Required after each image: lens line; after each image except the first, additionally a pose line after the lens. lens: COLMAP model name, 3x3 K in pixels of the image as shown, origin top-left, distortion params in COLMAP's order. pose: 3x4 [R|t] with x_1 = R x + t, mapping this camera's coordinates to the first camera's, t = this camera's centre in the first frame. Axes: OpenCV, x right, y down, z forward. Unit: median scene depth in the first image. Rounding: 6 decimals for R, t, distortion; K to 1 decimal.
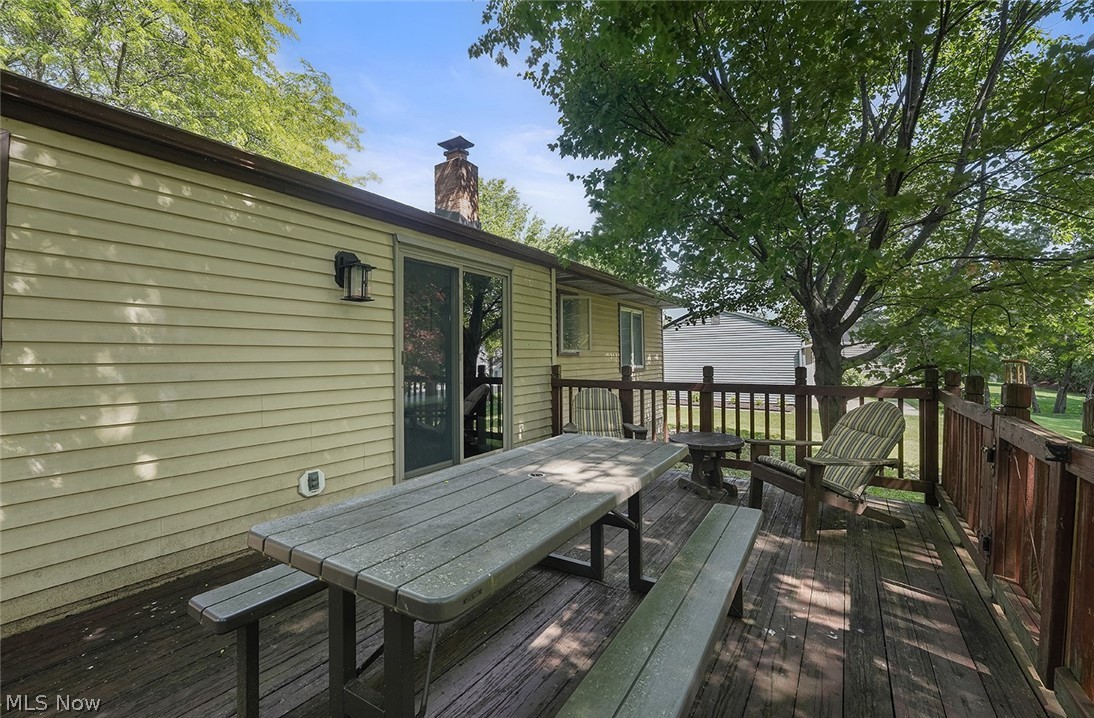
lens RADIAL K [[453.6, 0, 548.9], [0, 453.6, 355.1], [0, 0, 1]] dist [0.001888, 0.000036]
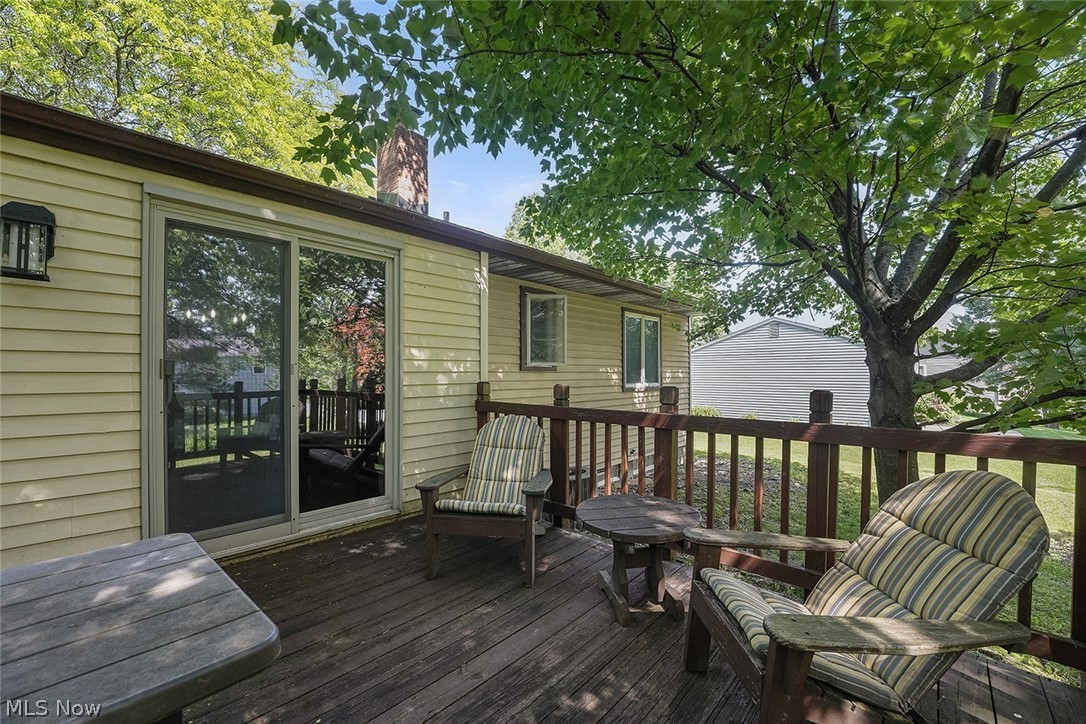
lens RADIAL K [[438.1, 0, 541.2], [0, 438.1, 372.2], [0, 0, 1]] dist [-0.019266, 0.000445]
pose [[0.985332, 0.009176, -0.170404, 0.232205], [-0.008996, 0.999958, 0.001824, 0.004065], [0.170413, -0.000264, 0.985373, 0.316594]]
